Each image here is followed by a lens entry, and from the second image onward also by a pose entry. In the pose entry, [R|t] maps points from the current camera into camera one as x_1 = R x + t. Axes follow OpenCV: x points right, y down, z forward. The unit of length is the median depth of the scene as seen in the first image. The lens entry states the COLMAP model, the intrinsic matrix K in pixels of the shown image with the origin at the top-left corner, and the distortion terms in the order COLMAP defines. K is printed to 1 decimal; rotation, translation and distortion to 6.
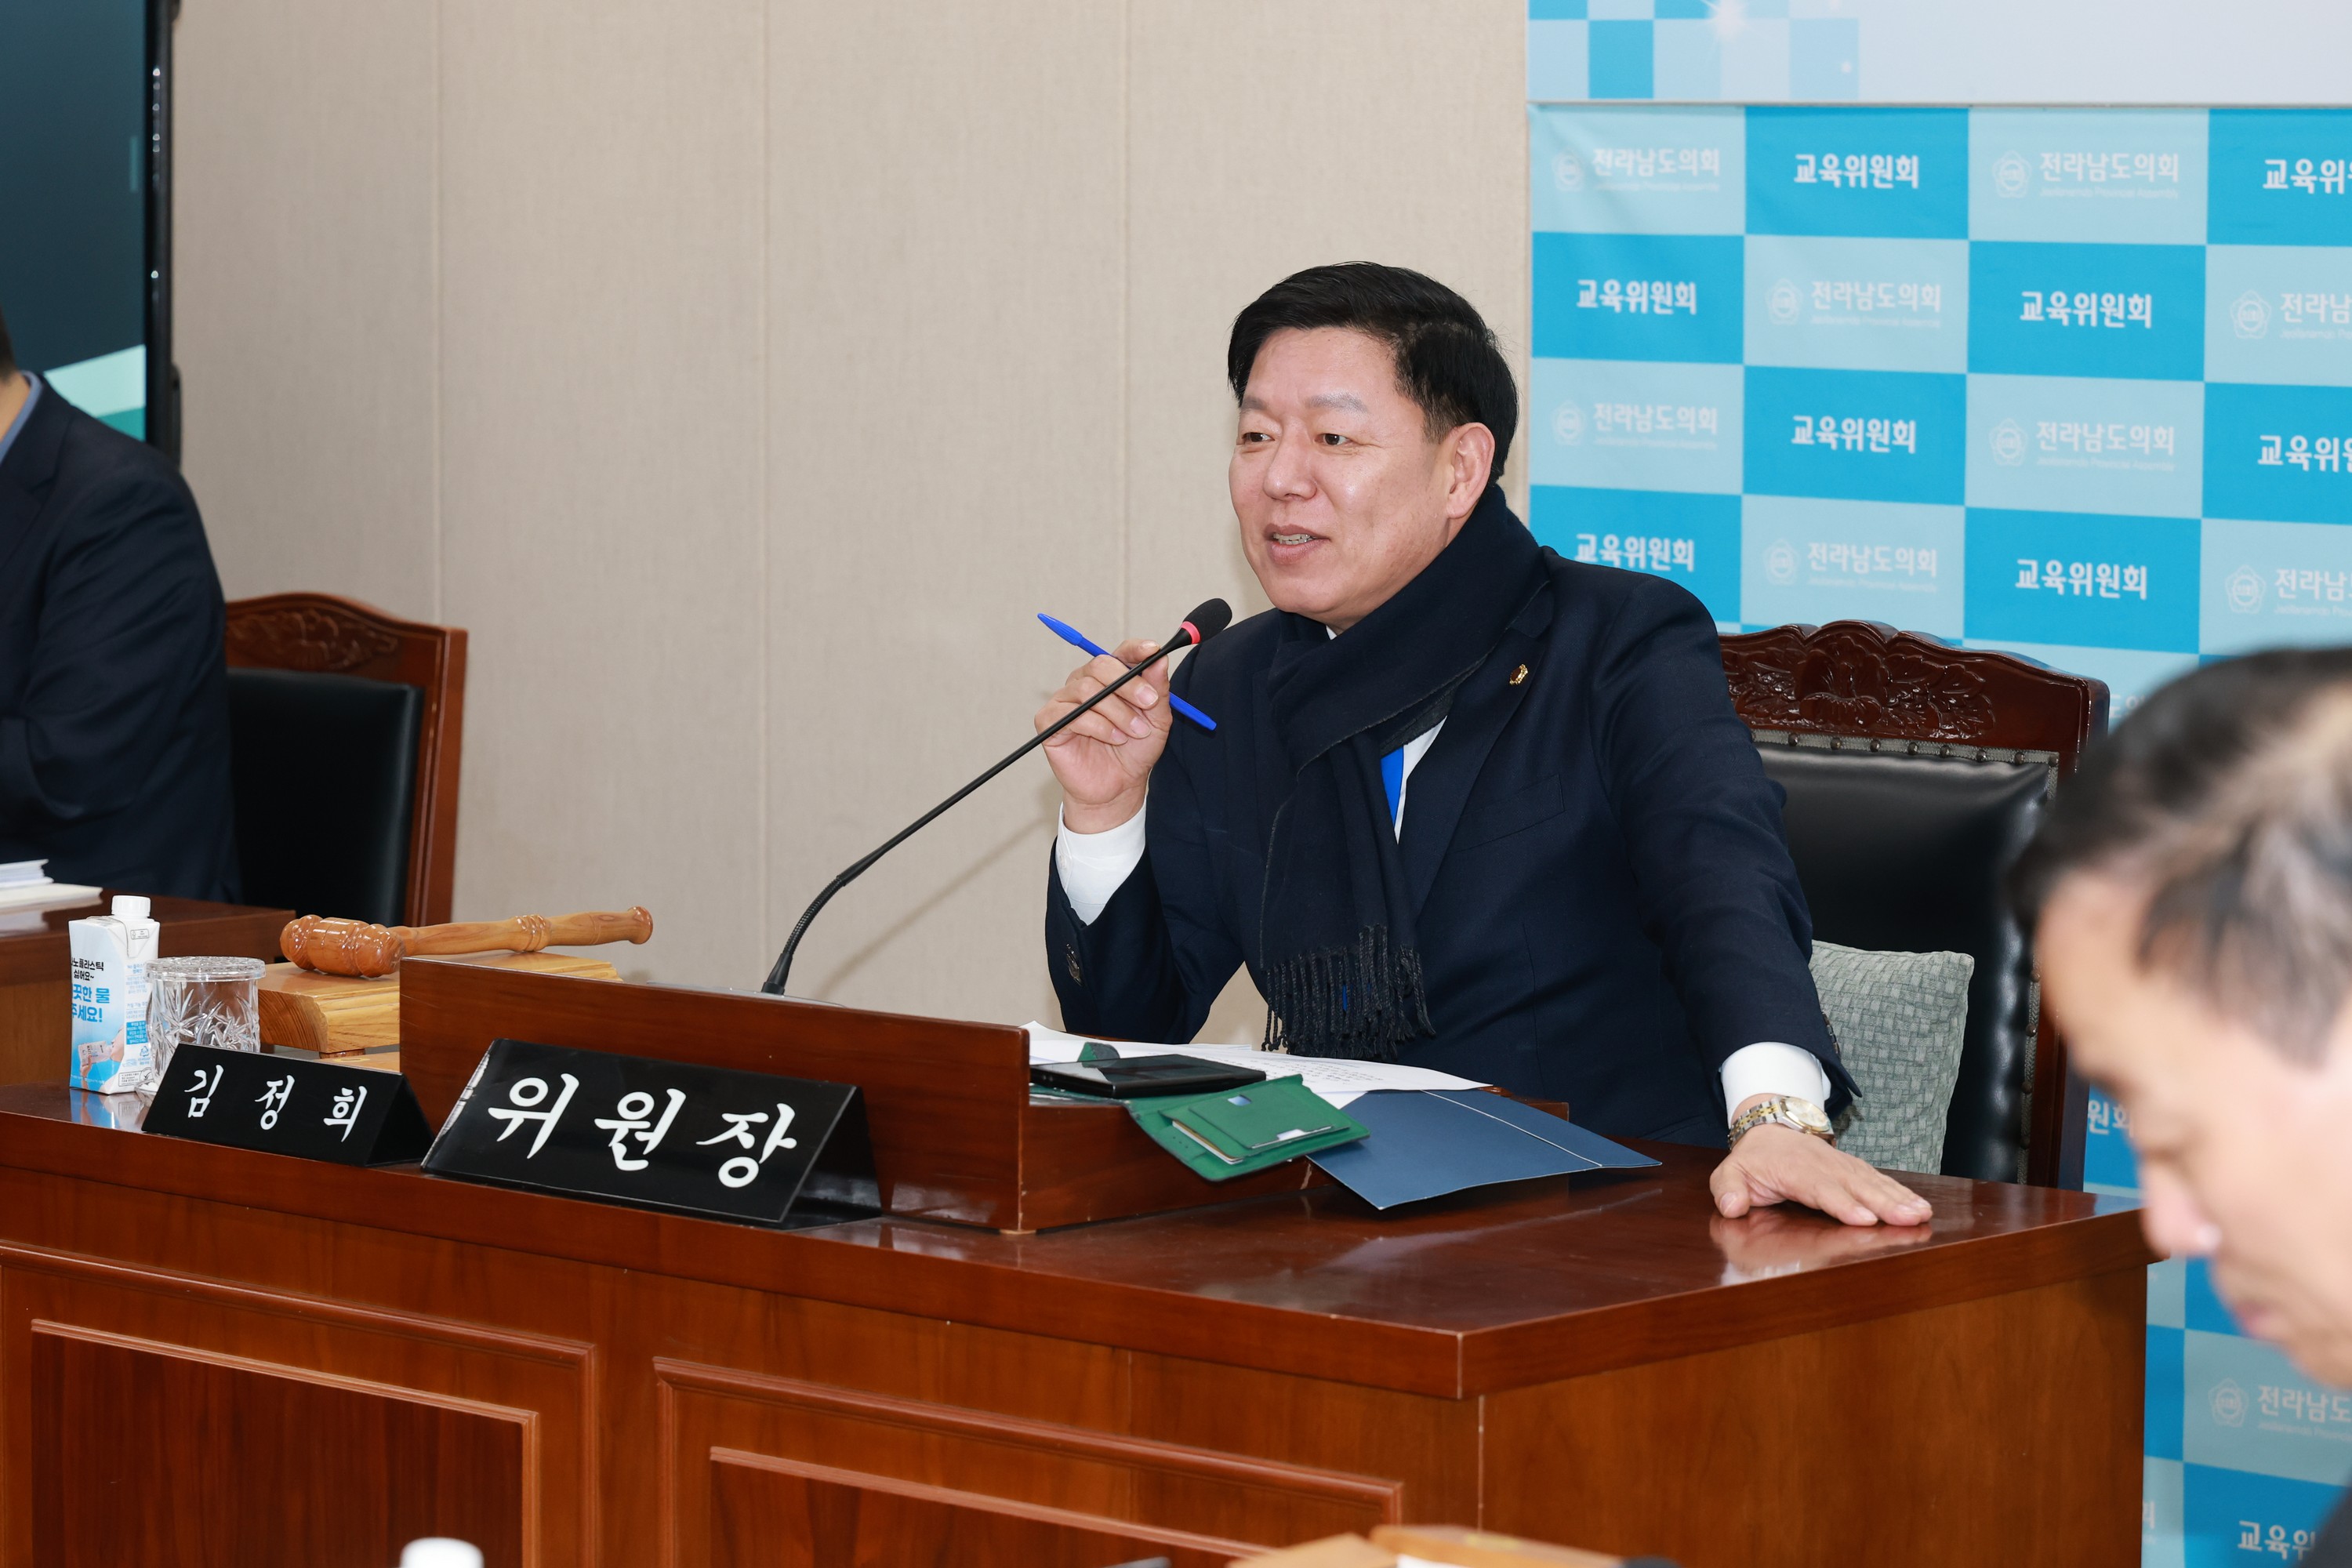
lens RADIAL K [[7099.7, 0, 1177.1], [0, 7099.7, 787.7], [0, 0, 1]] dist [-0.157558, 0.000000]
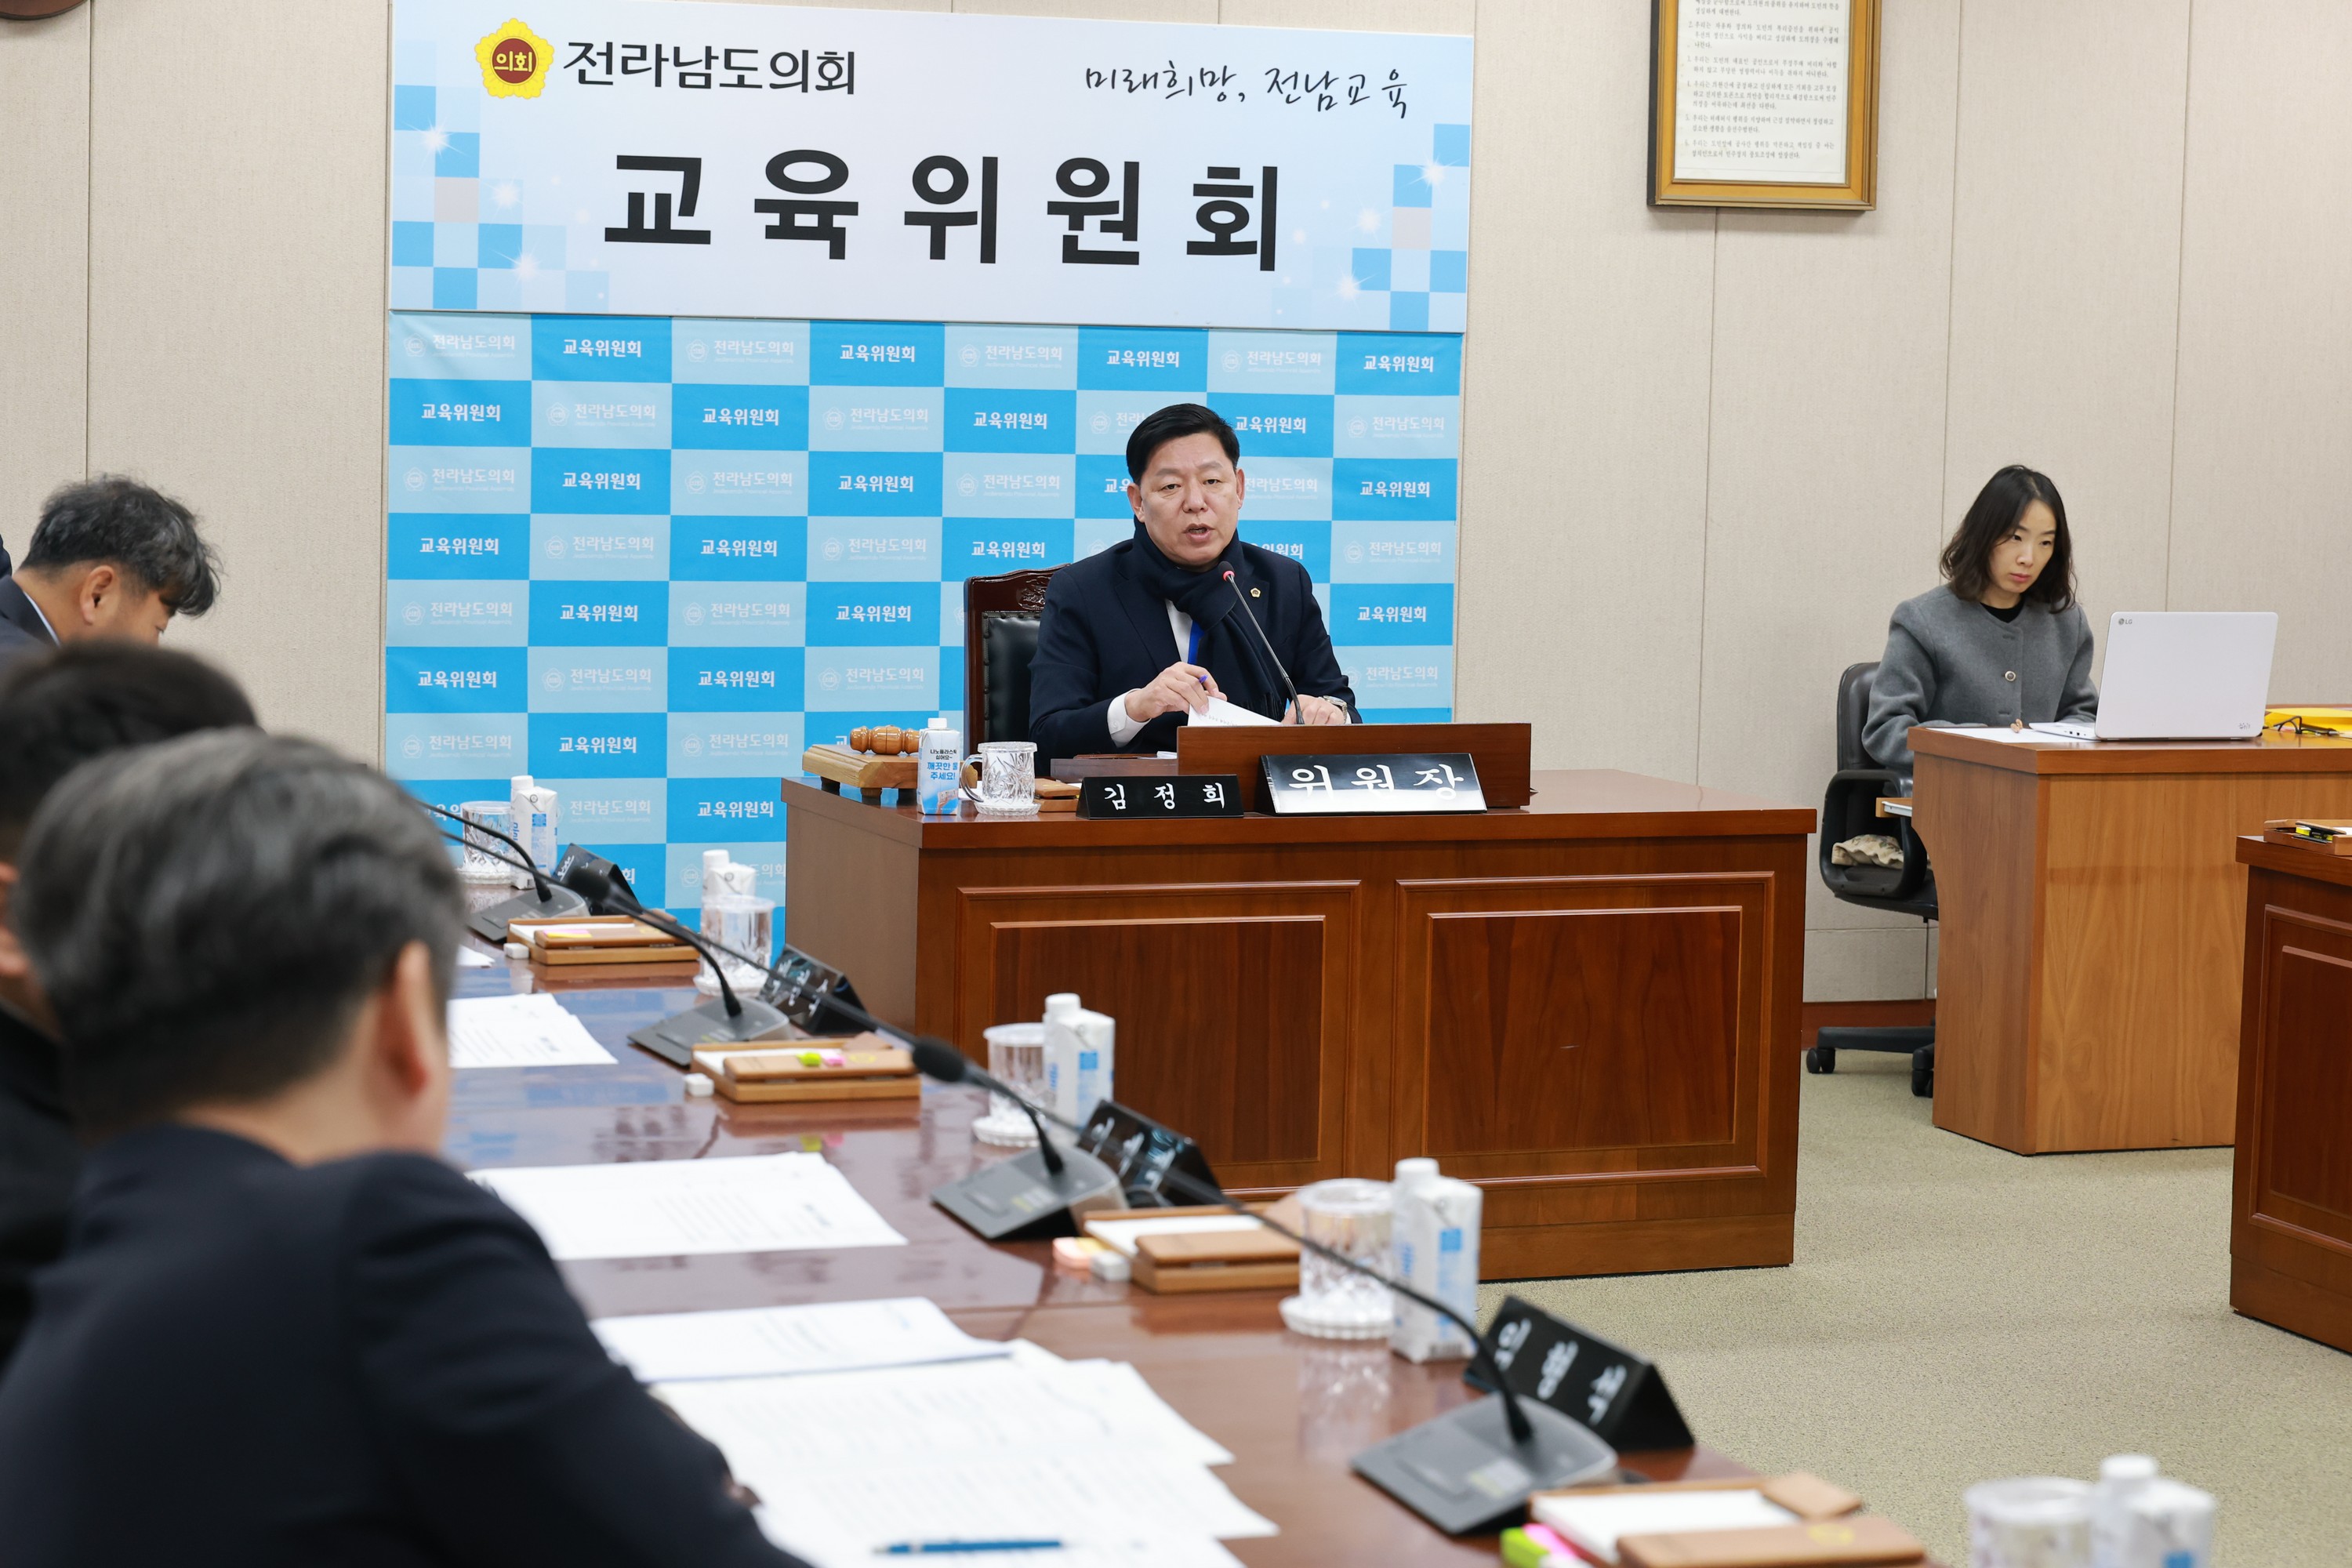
lens RADIAL K [[5045.4, 0, 1170.0], [0, 5045.4, 775.7], [0, 0, 1]] dist [-0.038713, 0.000000]
pose [[0.456749, -0.072964, 0.886598, -1.104390], [0.062656, 0.996794, 0.049754, -0.028354], [-0.887386, 0.032826, 0.459857, 0.216052]]
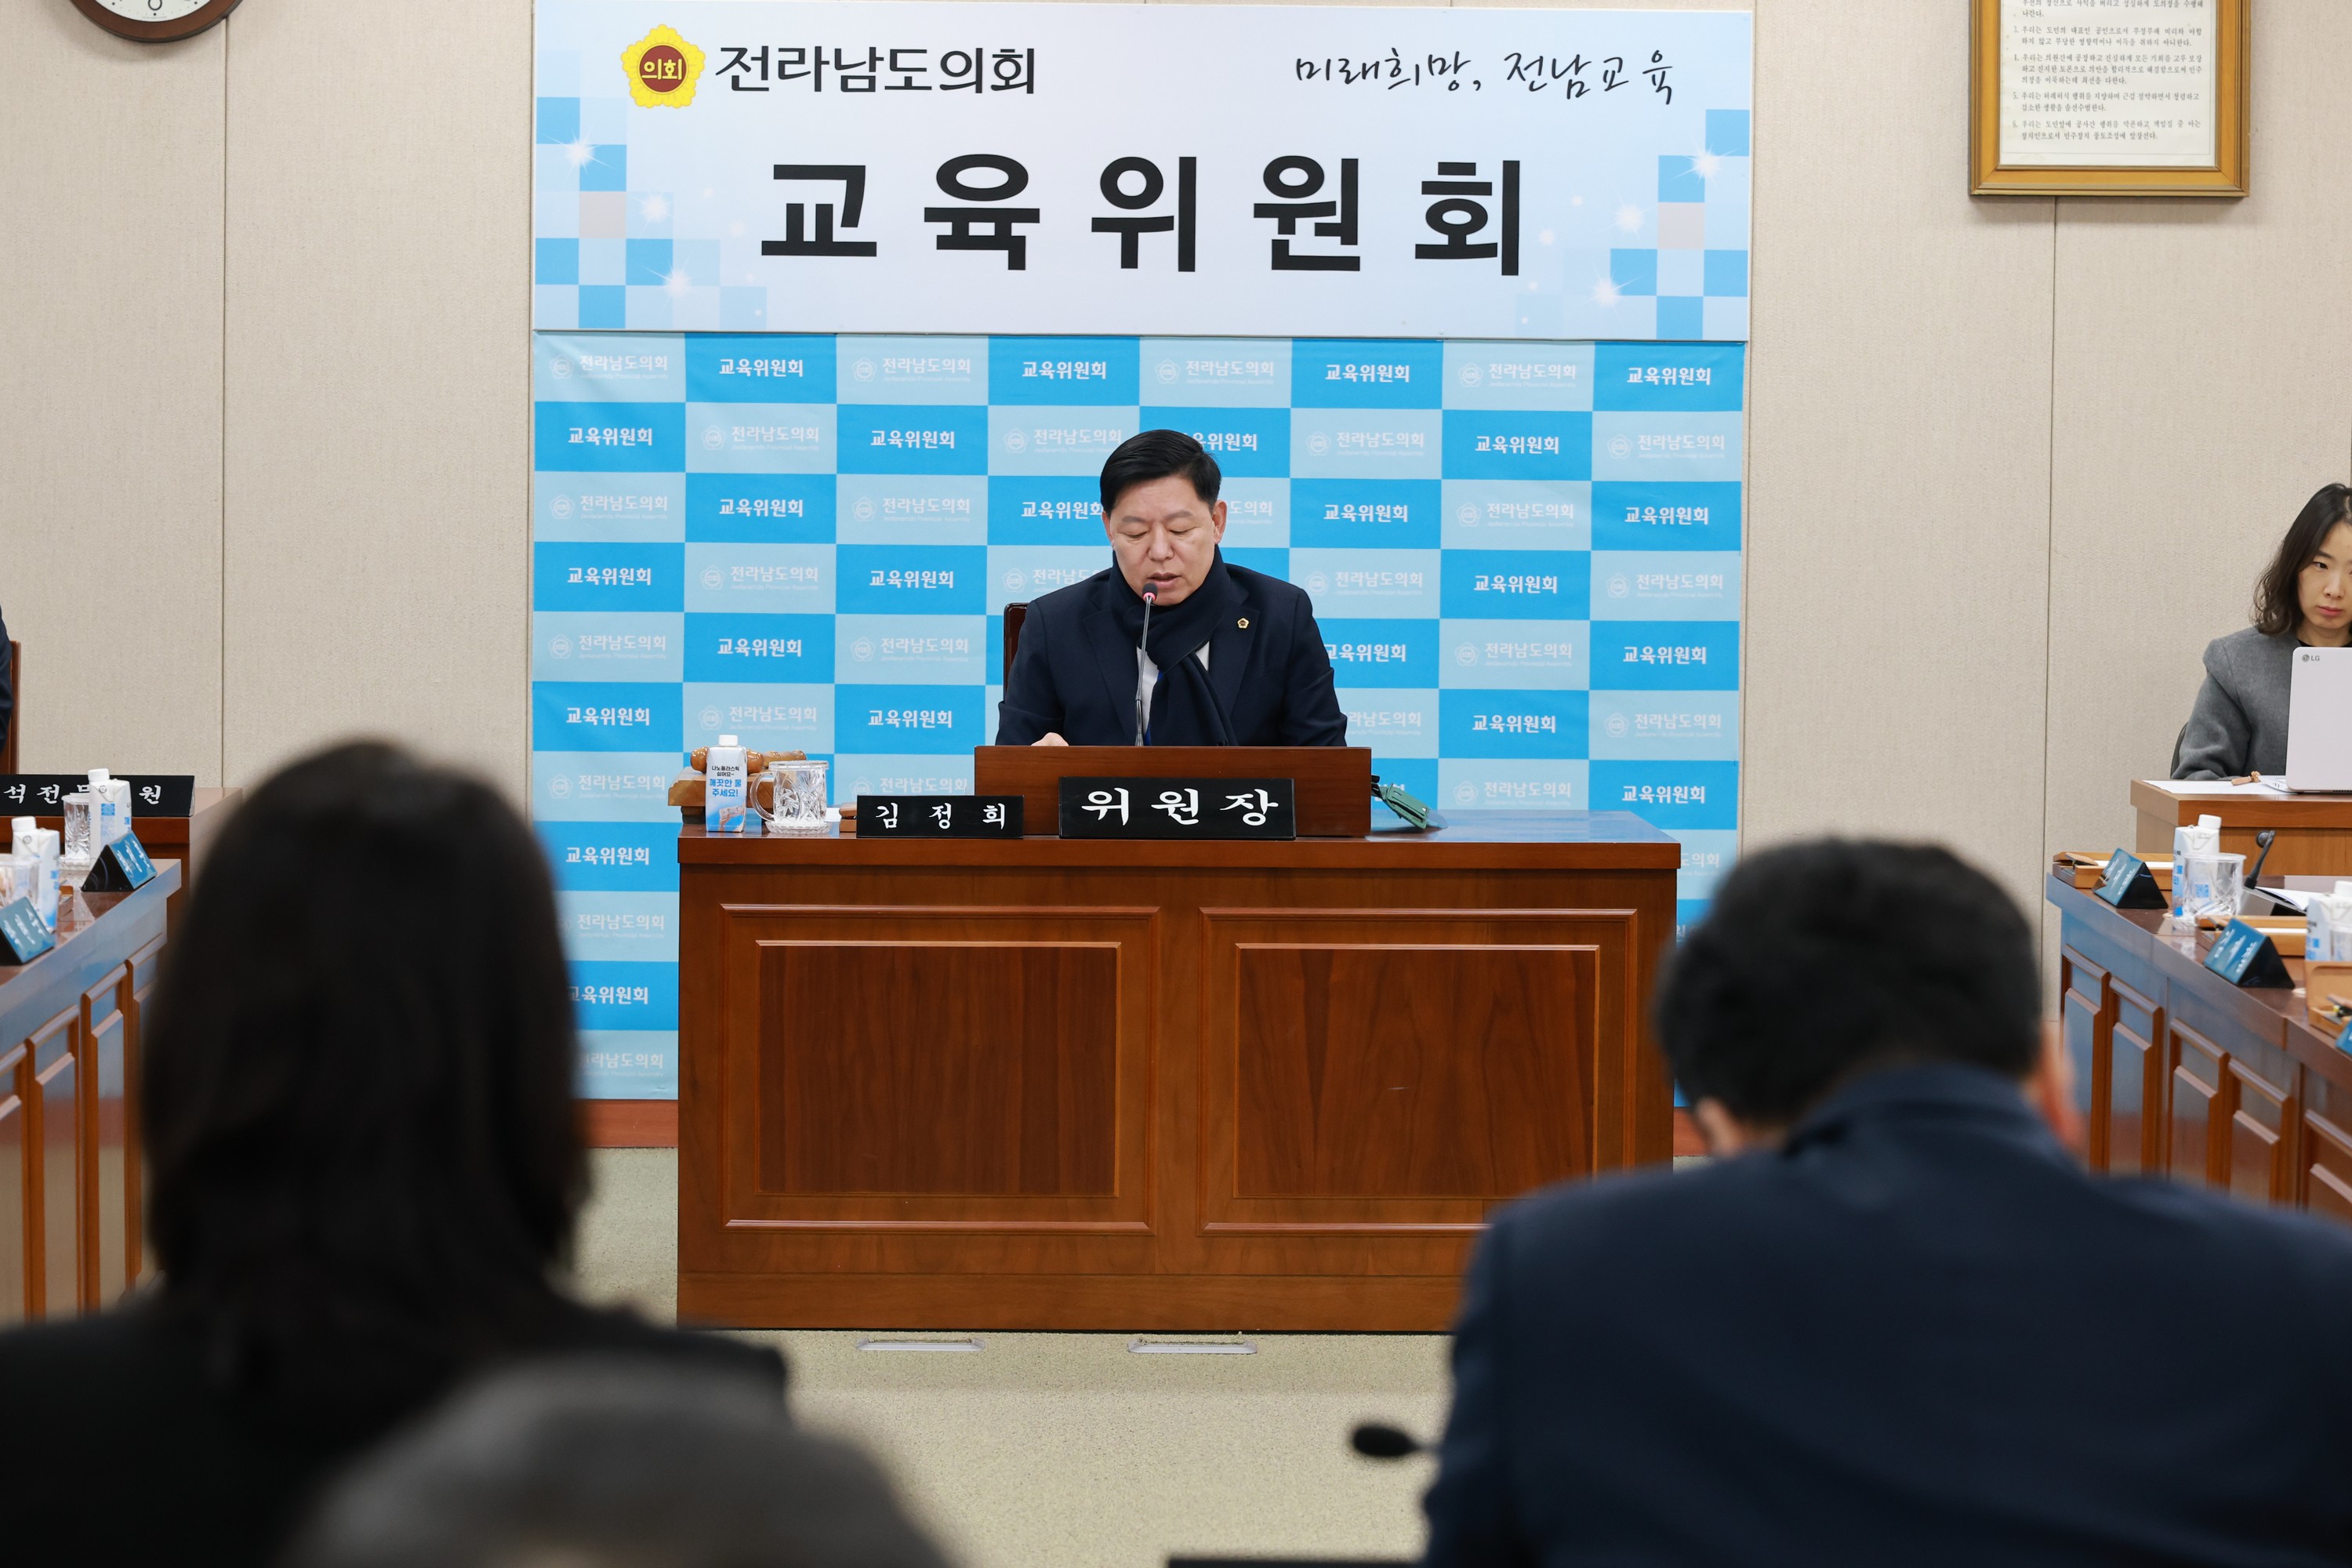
lens RADIAL K [[7099.7, 0, 1177.8], [0, 7099.7, 784.2], [0, 0, 1]] dist [-0.157558, 0.000000]
pose [[0.712841, -0.044050, 0.699941, -1.158976], [0.058732, 0.998269, 0.003010, 0.024219], [-0.698862, 0.038963, 0.714194, -0.420051]]
